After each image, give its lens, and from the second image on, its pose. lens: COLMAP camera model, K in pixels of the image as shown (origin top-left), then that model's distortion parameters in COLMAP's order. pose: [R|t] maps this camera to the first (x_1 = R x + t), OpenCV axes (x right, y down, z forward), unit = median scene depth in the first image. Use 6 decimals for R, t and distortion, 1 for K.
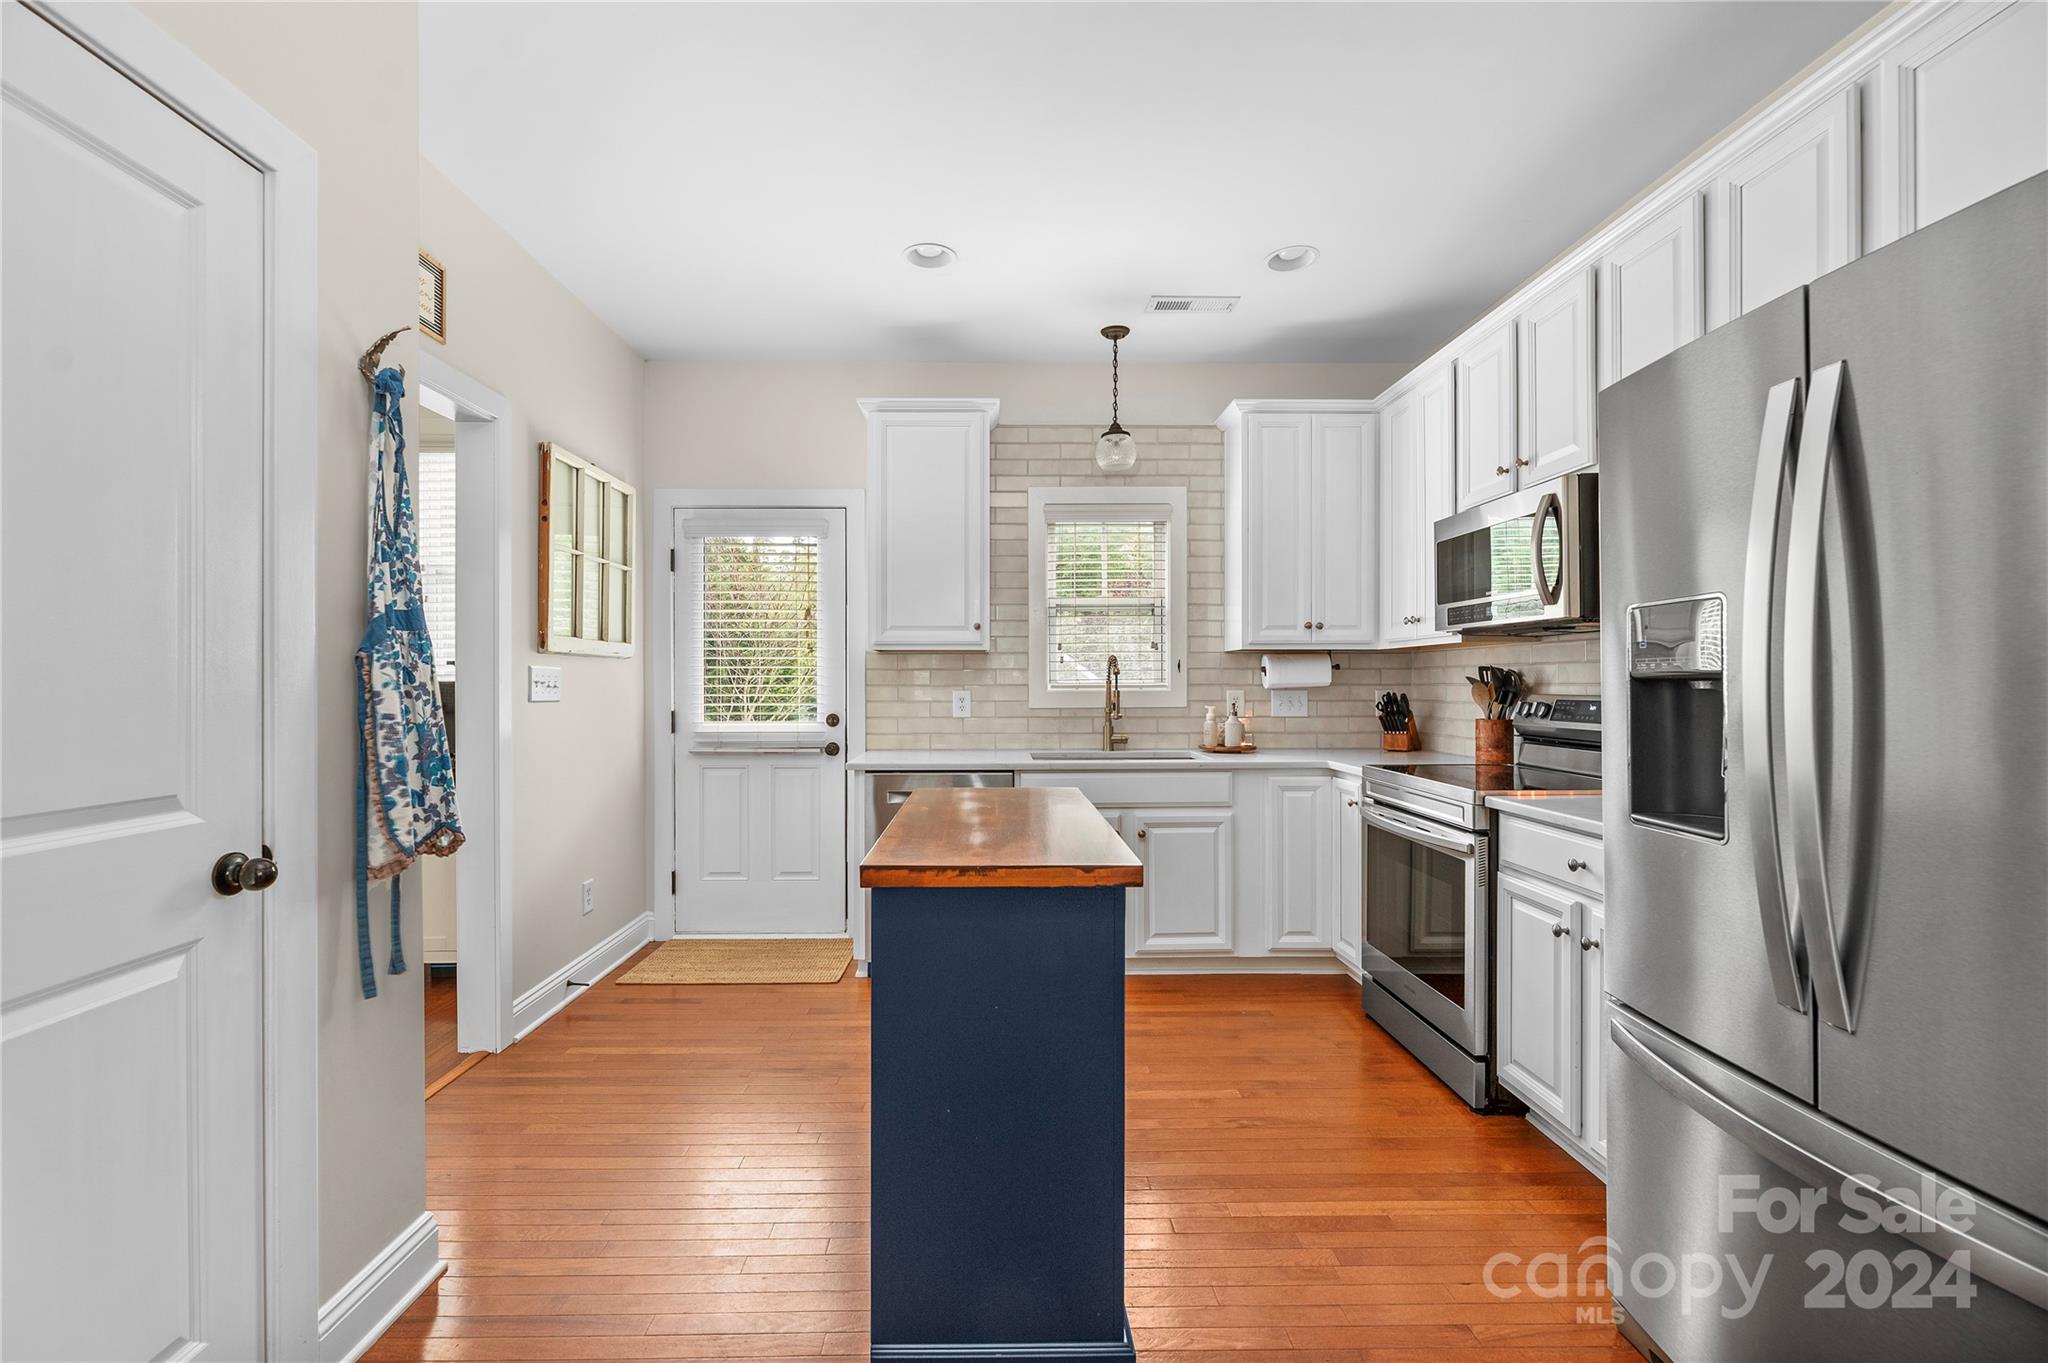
lens RADIAL K [[904.5, 0, 1038.5], [0, 904.5, 681.5], [0, 0, 1]] dist [-0.006061, -0.000376]
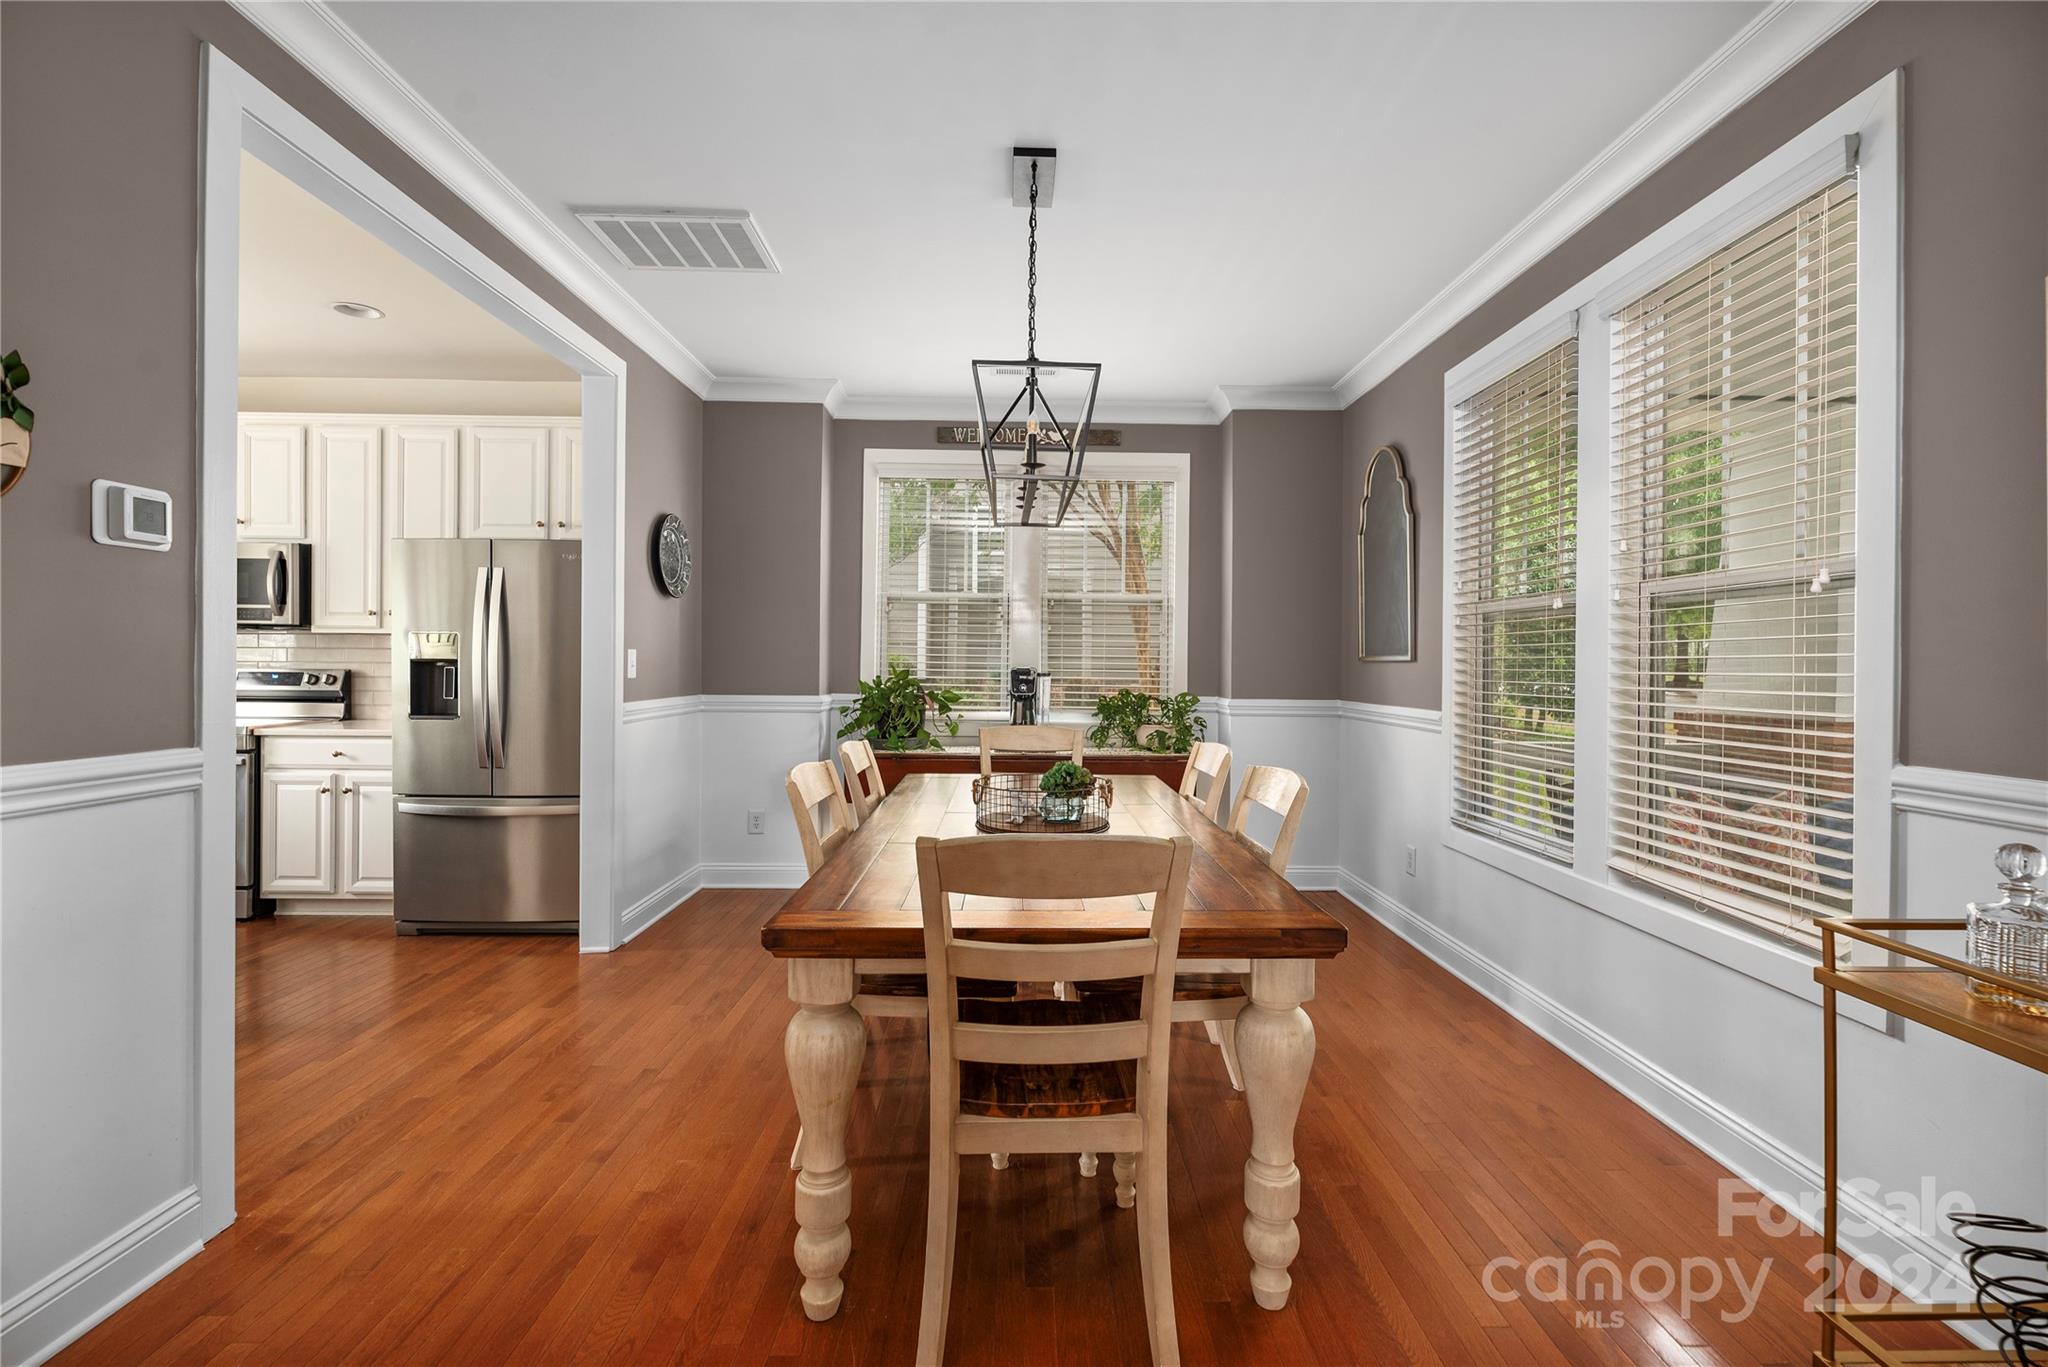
lens RADIAL K [[878.8, 0, 1028.2], [0, 878.8, 672.0], [0, 0, 1]] dist [-0.001843, -0.000013]
pose [[0.013155, -0.006749, 0.999891, -0.707212], [-0.009742, 0.999929, 0.006877, -0.001907], [-0.999866, -0.009832, 0.013089, -0.290206]]
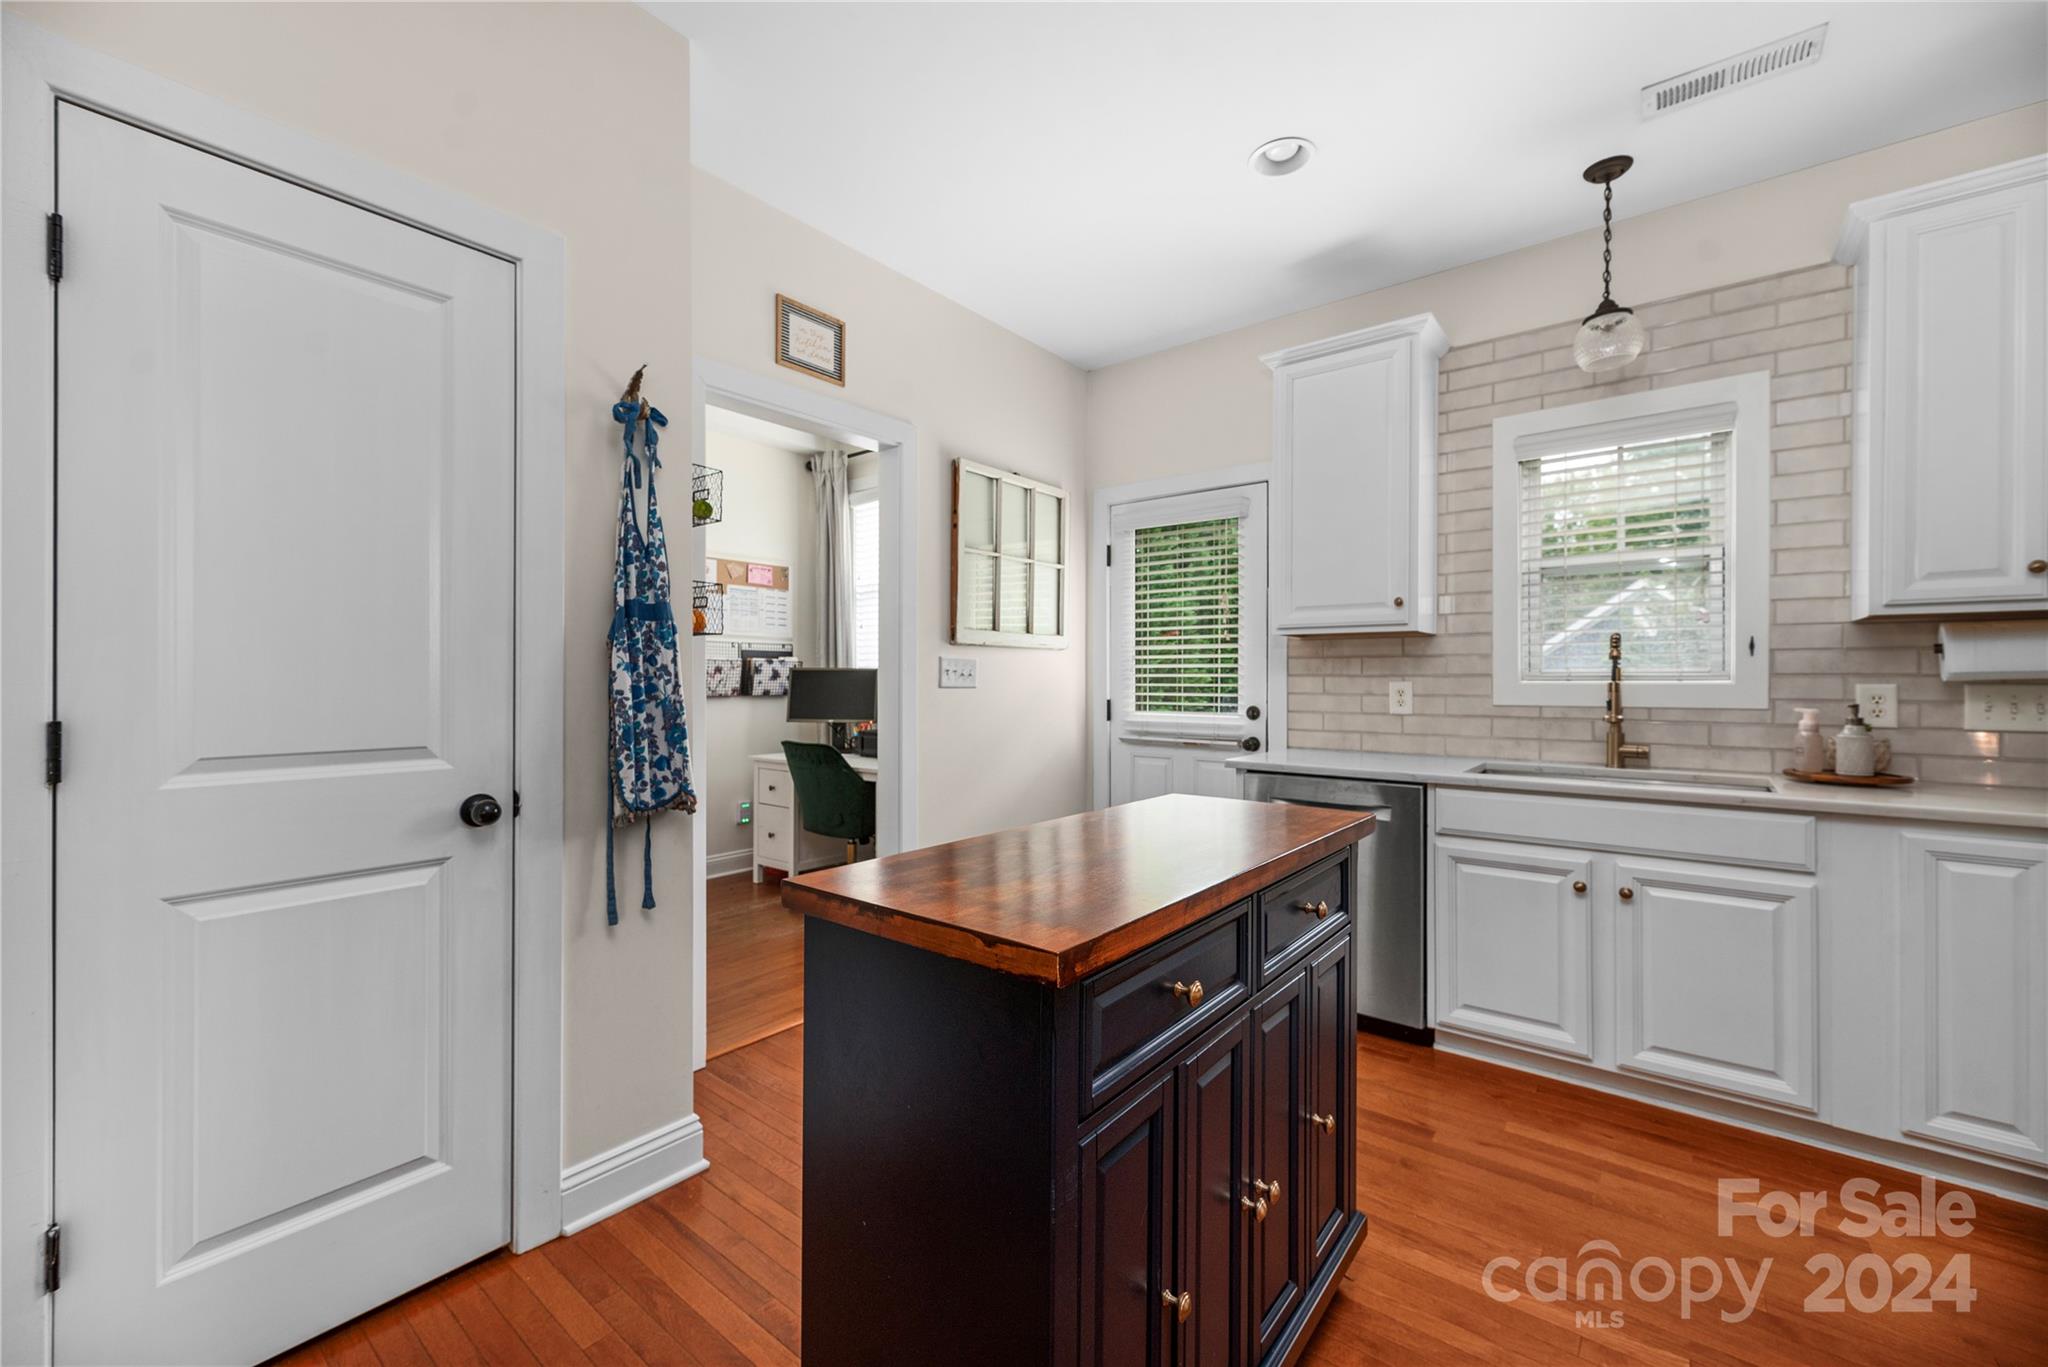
lens RADIAL K [[847.3, 0, 1010.7], [0, 847.3, 678.7], [0, 0, 1]] dist [-0.000179, -0.000084]
pose [[0.754486, 0.003079, -0.656309, 0.167688], [-0.002332, 0.999995, 0.002010, 0.007088], [0.656312, 0.000014, 0.754489, 0.201655]]
